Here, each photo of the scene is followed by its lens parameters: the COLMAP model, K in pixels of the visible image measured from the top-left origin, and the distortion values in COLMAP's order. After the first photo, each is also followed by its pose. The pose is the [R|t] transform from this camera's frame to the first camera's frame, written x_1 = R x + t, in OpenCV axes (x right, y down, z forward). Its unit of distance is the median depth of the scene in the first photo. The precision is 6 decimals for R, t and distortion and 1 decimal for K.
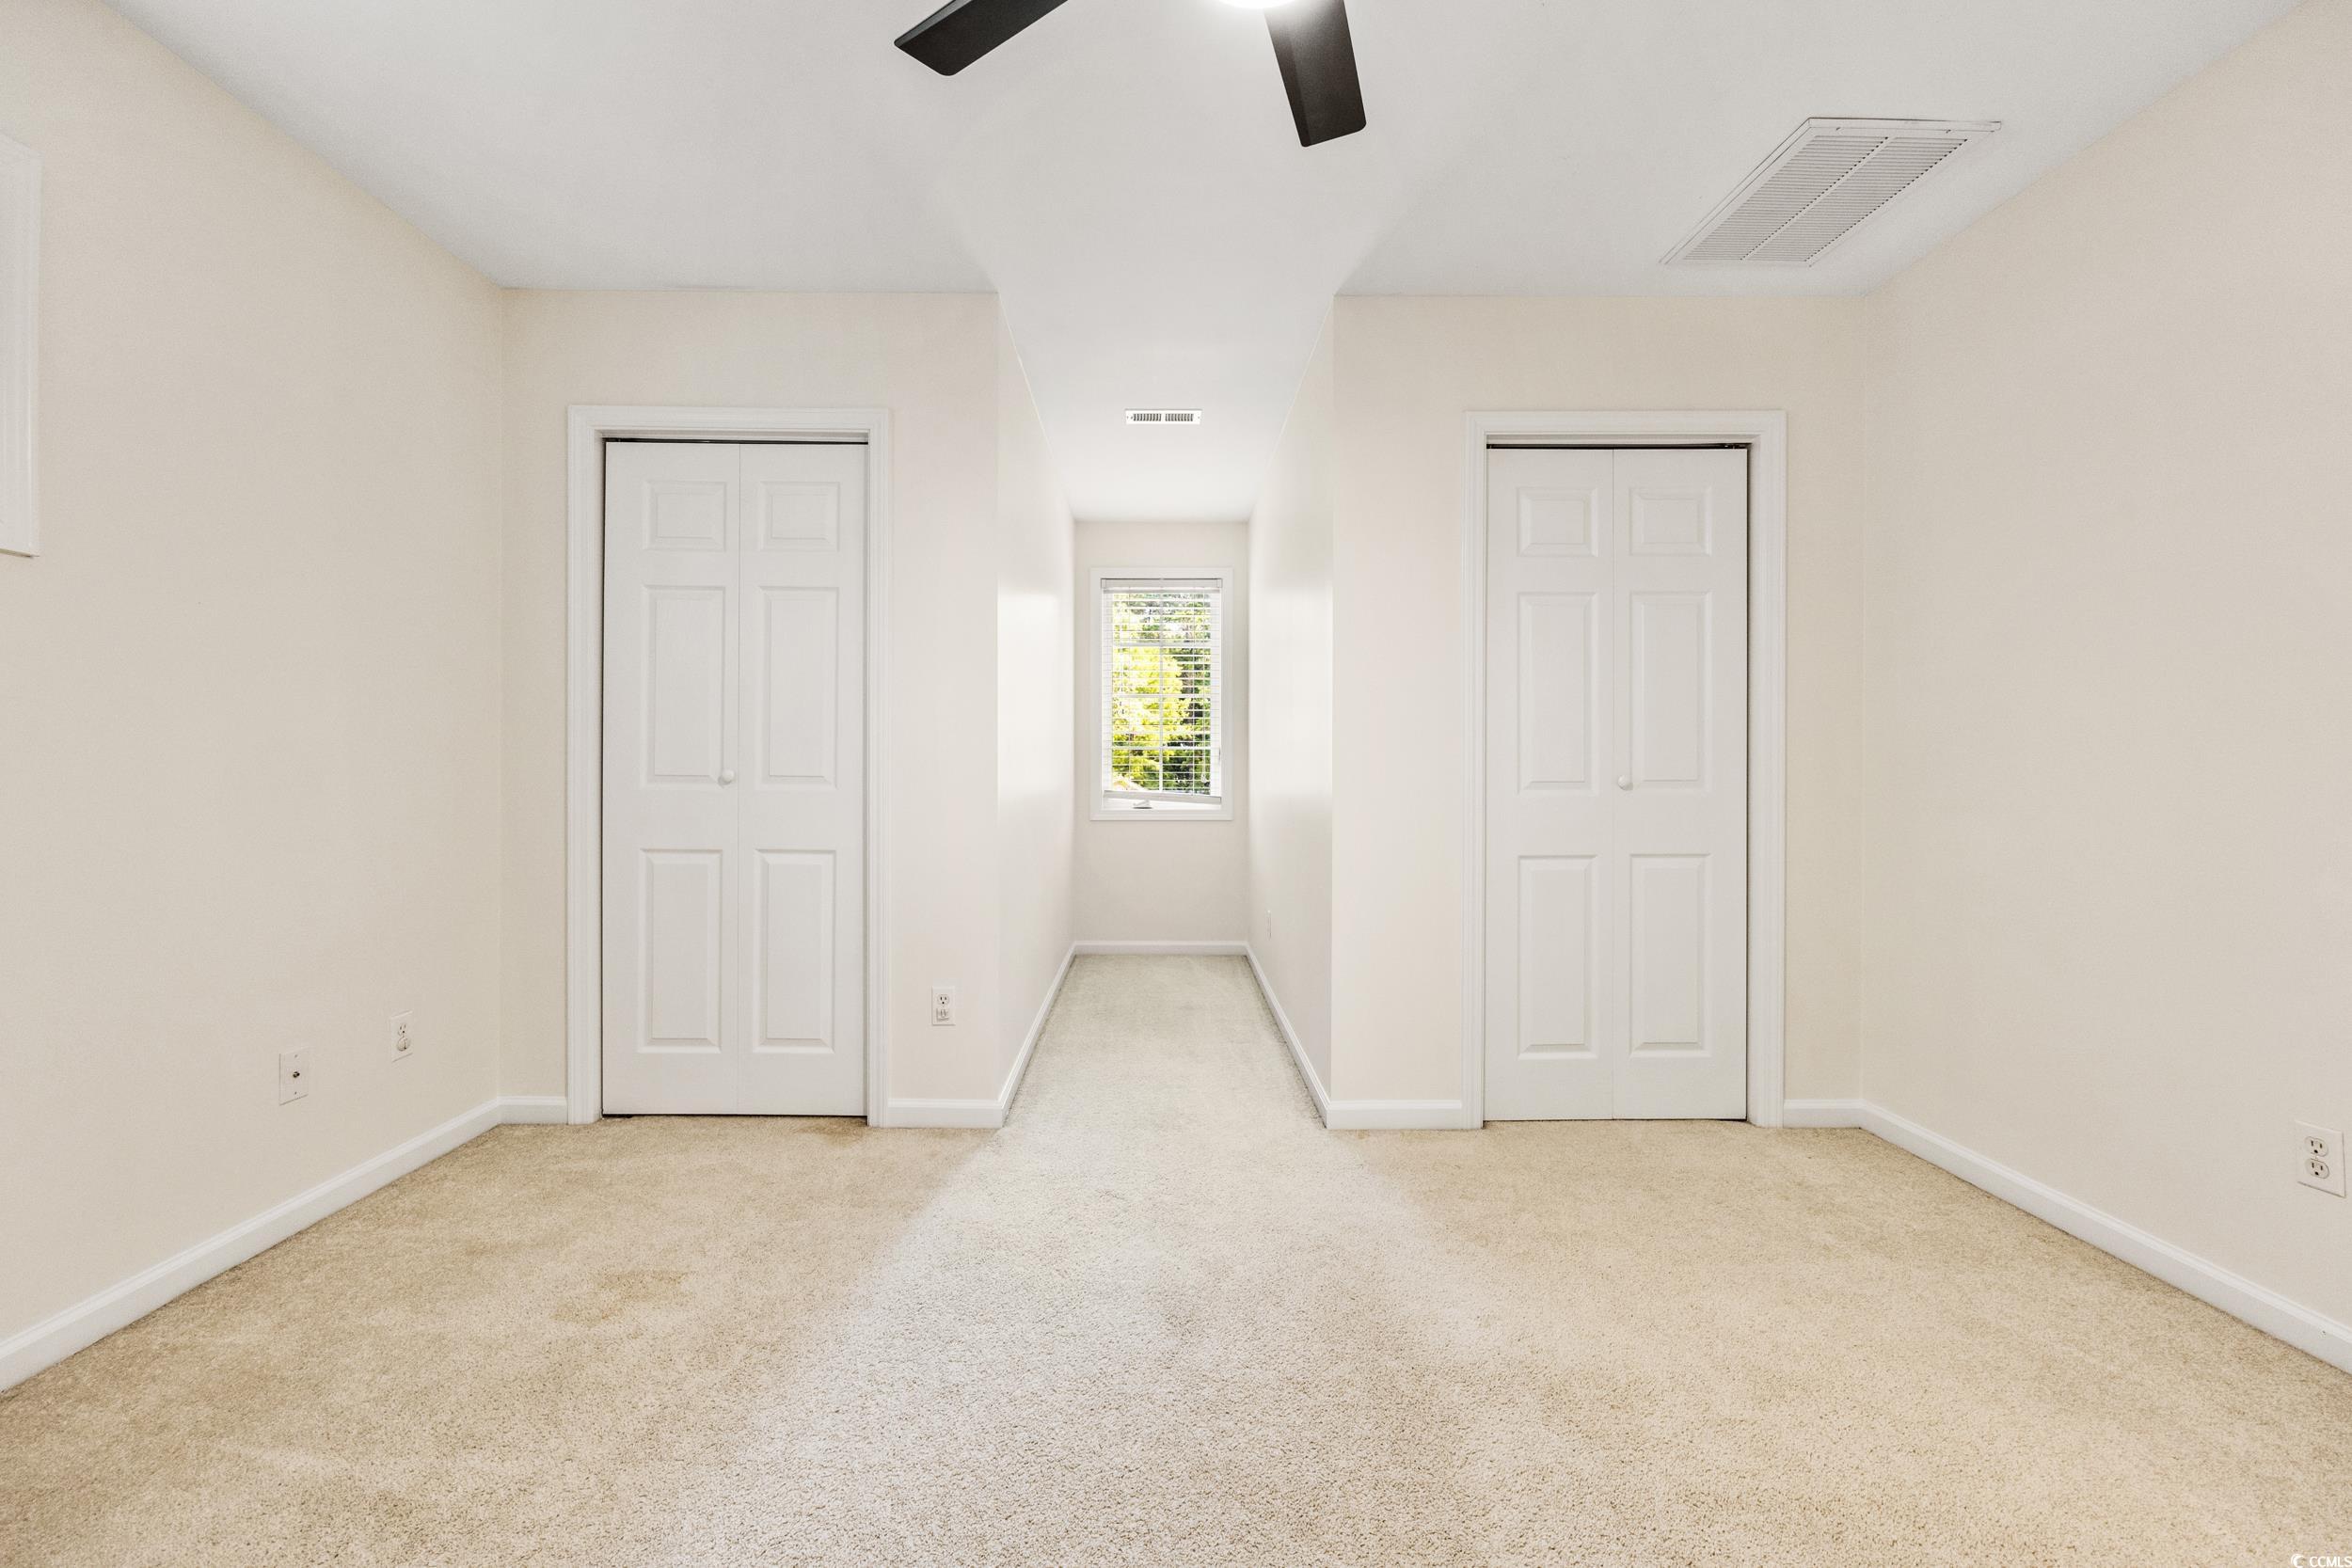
lens RADIAL K [[945.2, 0, 1167.7], [0, 945.2, 761.6], [0, 0, 1]] dist [0.001354, 0.000221]
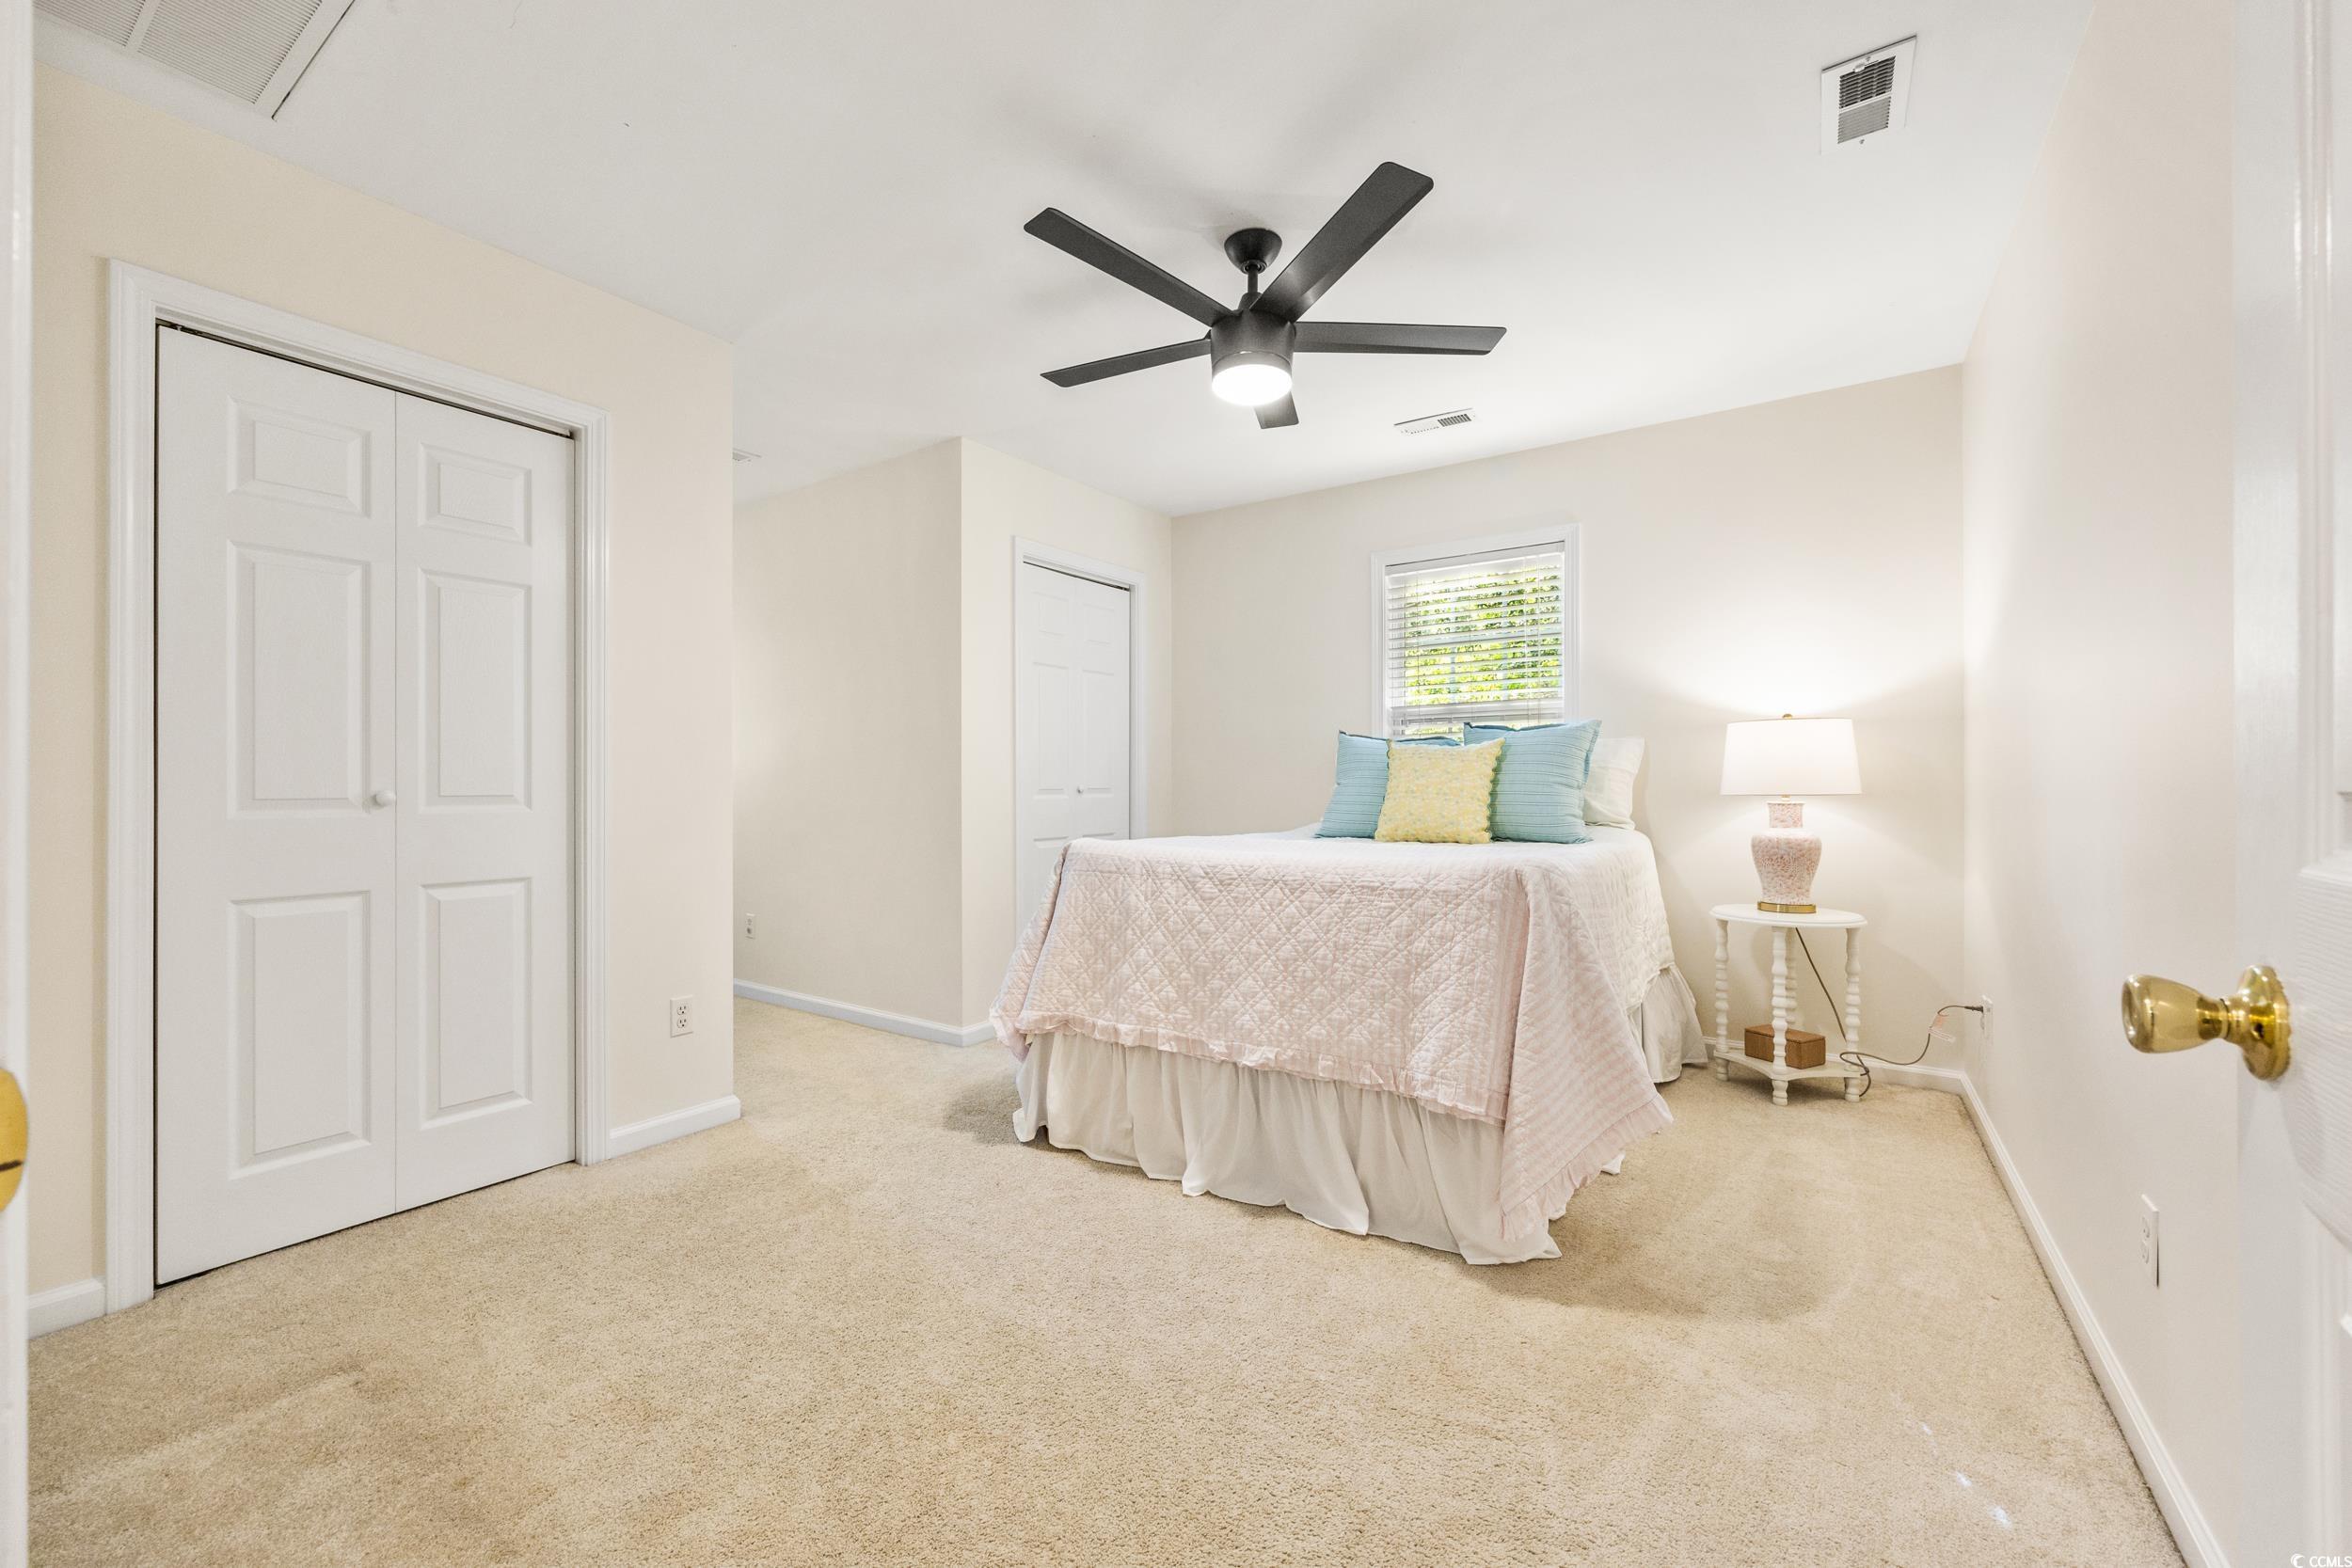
lens RADIAL K [[924.5, 0, 1167.2], [0, 924.5, 777.6], [0, 0, 1]] dist [-0.000542, 0.000455]
pose [[0.566909, -0.004255, 0.823769, -0.734903], [0.004654, 0.999987, 0.001962, -0.000342], [-0.823767, 0.002722, 0.566921, -0.004024]]
